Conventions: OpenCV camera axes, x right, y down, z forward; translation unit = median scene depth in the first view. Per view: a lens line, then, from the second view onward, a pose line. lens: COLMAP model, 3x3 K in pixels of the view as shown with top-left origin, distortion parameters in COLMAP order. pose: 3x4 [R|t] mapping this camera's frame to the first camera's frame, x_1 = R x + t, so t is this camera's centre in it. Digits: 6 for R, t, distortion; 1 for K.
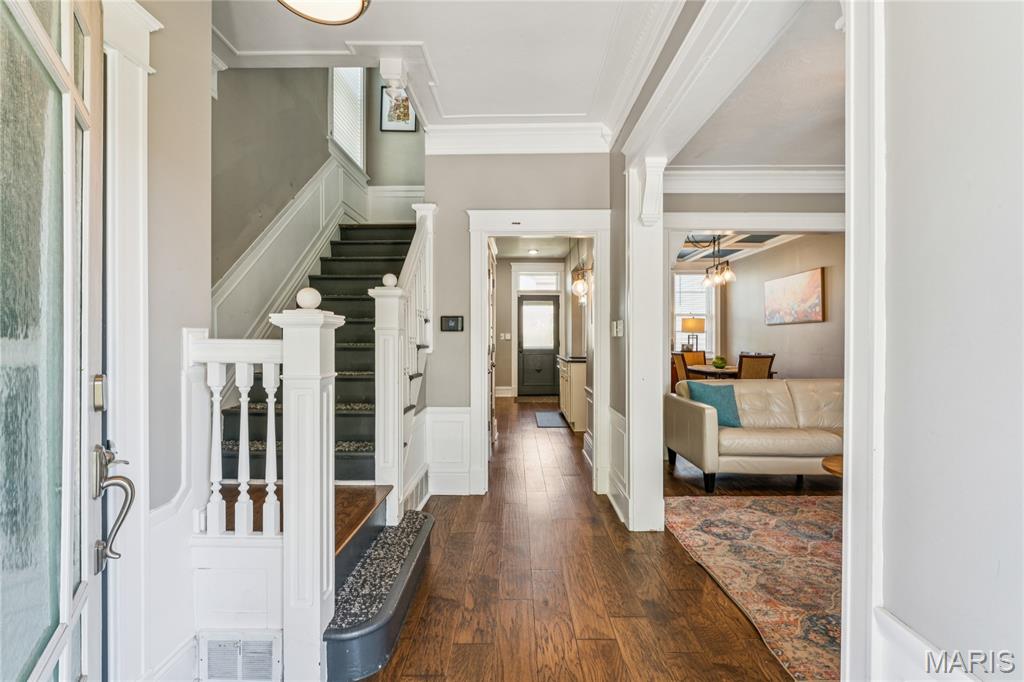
lens RADIAL K [[453.8, 0, 510.4], [0, 453.8, 339.7], [0, 0, 1]] dist [-0.002784, 0.000161]
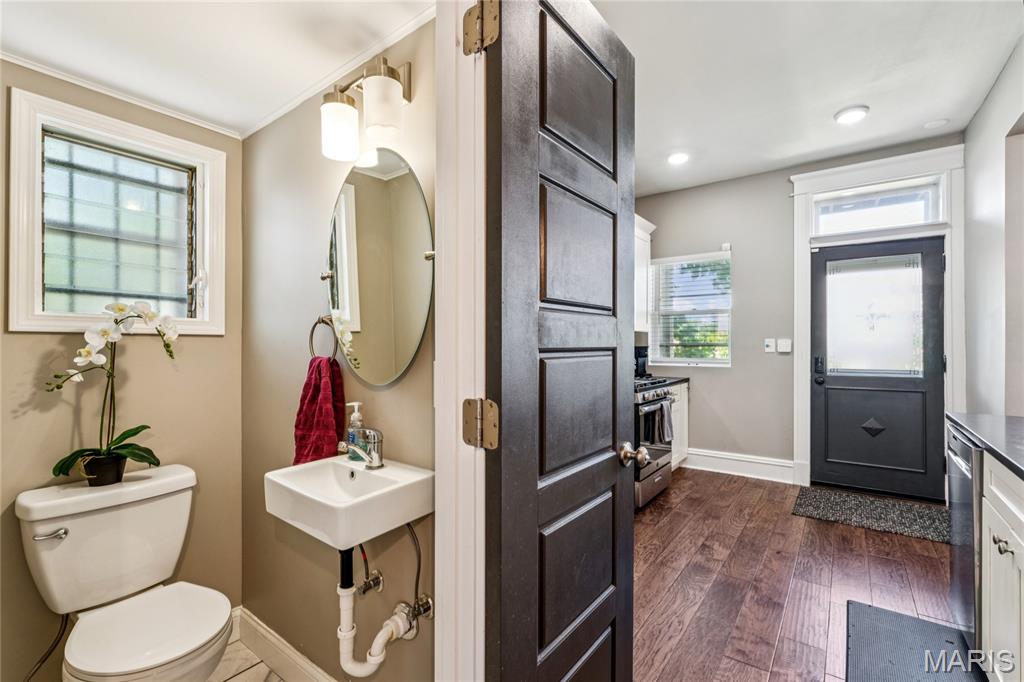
lens RADIAL K [[453.8, 0, 511.8], [0, 453.8, 343.1], [0, 0, 1]] dist [-0.002784, 0.000161]
pose [[0.811773, 0.000774, -0.583973, 0.055071], [-0.005563, 0.999964, -0.006407, -0.007368], [0.583947, 0.008450, 0.811748, 0.733392]]
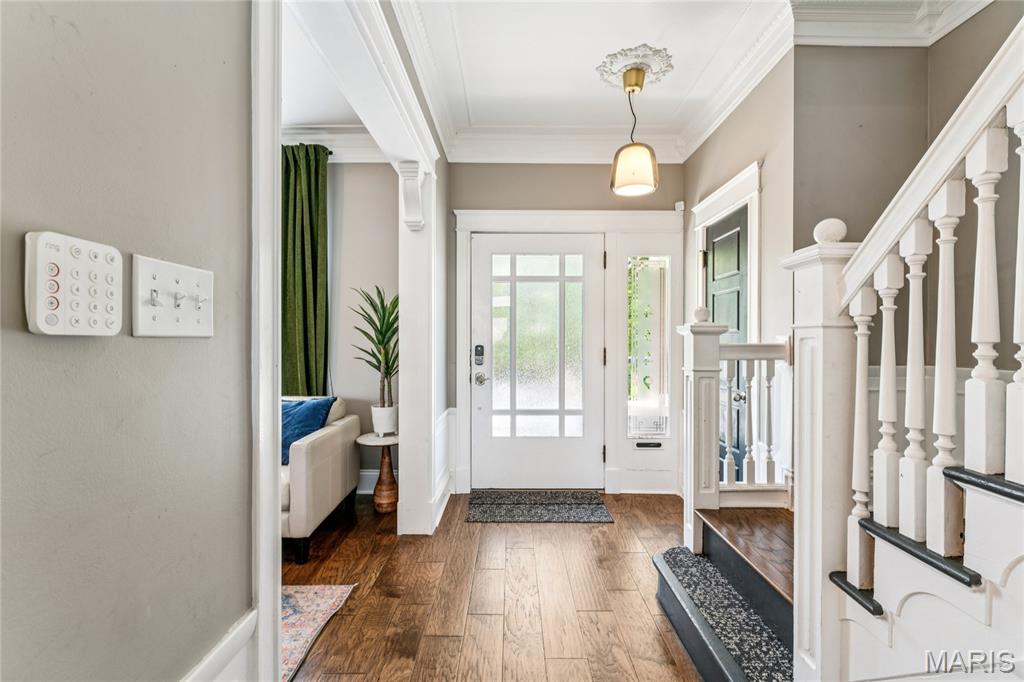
lens RADIAL K [[453.8, 0, 512.1], [0, 453.8, 343.6], [0, 0, 1]] dist [-0.002784, 0.000161]
pose [[-0.999915, -0.005719, -0.011674, 0.041778], [-0.005806, 0.999955, 0.007450, -0.002152], [0.011631, 0.007517, -0.999904, 0.619783]]
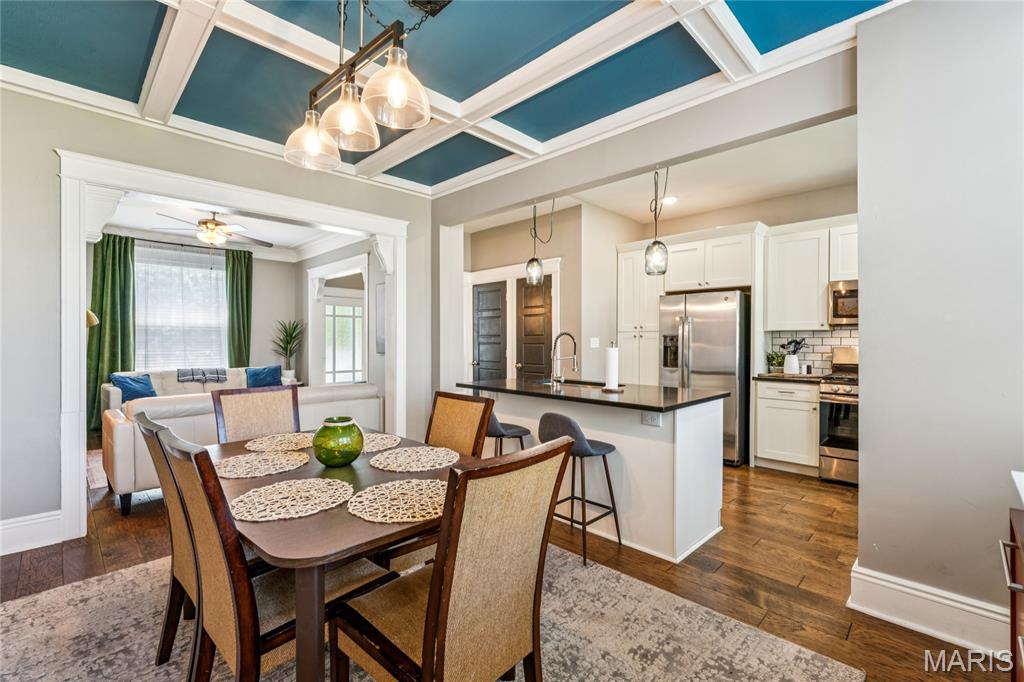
lens RADIAL K [[447.8, 0, 515.6], [0, 447.8, 341.7], [0, 0, 1]] dist [-0.001358, 0.000041]
pose [[-0.691393, -0.000137, -0.722479, 0.637117], [-0.006474, 0.999961, 0.006006, -0.014250], [0.722450, 0.008830, -0.691366, 1.379949]]
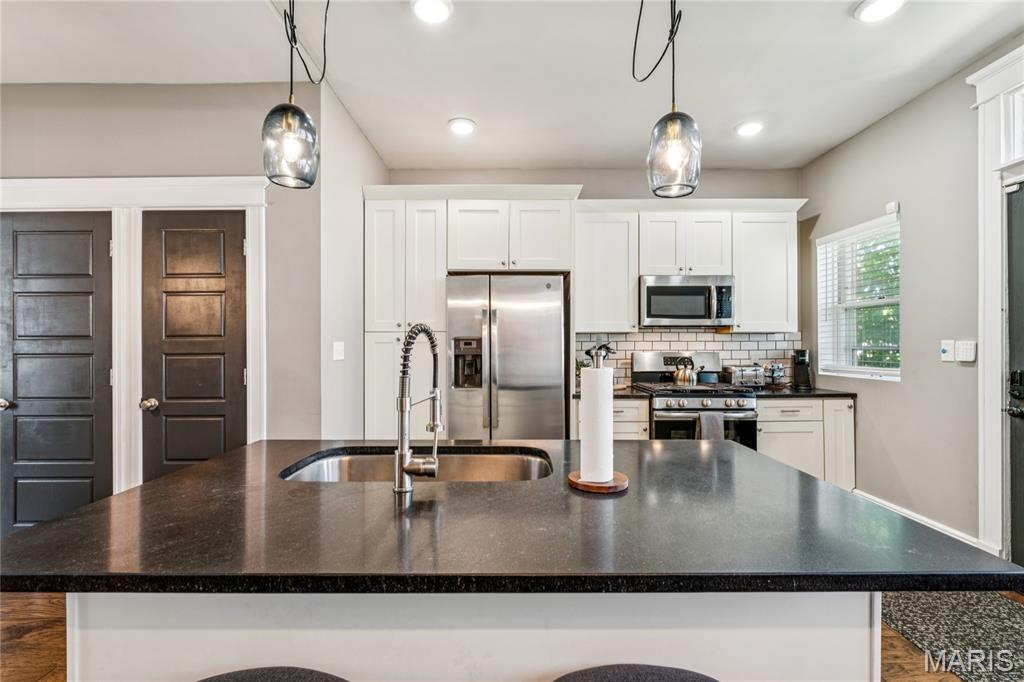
lens RADIAL K [[453.8, 0, 516.9], [0, 453.8, 340.9], [0, 0, 1]] dist [-0.002784, 0.000161]
pose [[0.014717, -0.008711, -0.999854, 0.393269], [-0.001746, 0.999960, -0.008738, -0.014572], [0.999890, 0.001875, 0.014701, 1.083488]]
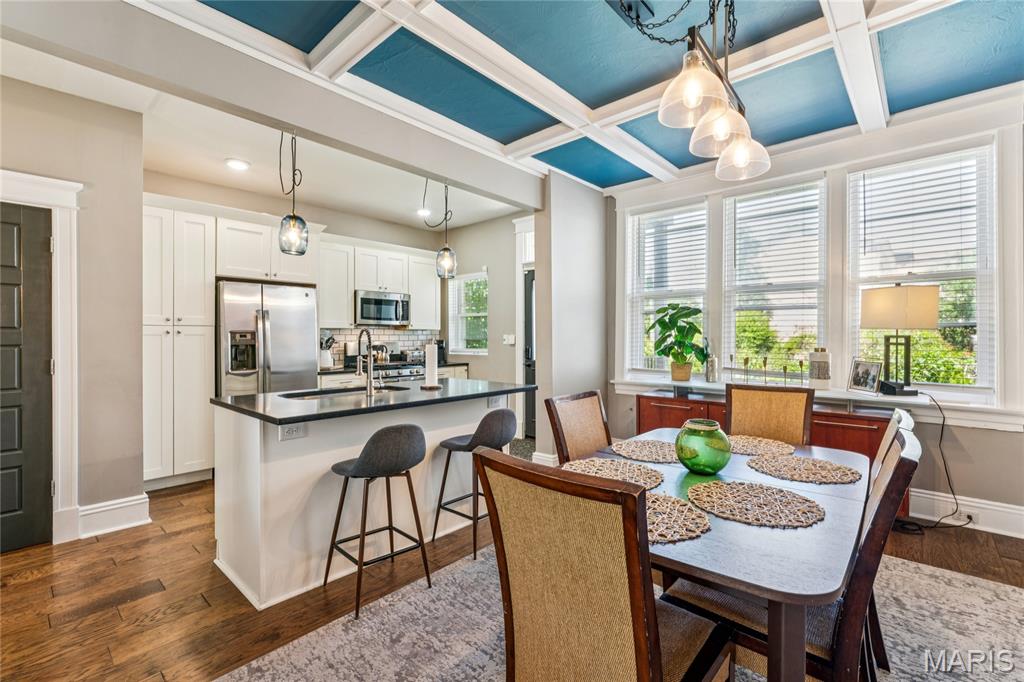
lens RADIAL K [[447.8, 0, 514.4], [0, 447.8, 339.9], [0, 0, 1]] dist [-0.001358, 0.000041]
pose [[0.750303, 0.002241, -0.661090, 0.600650], [0.000187, 0.999993, 0.003602, -0.012386], [0.661094, -0.002826, 0.750298, 0.810922]]
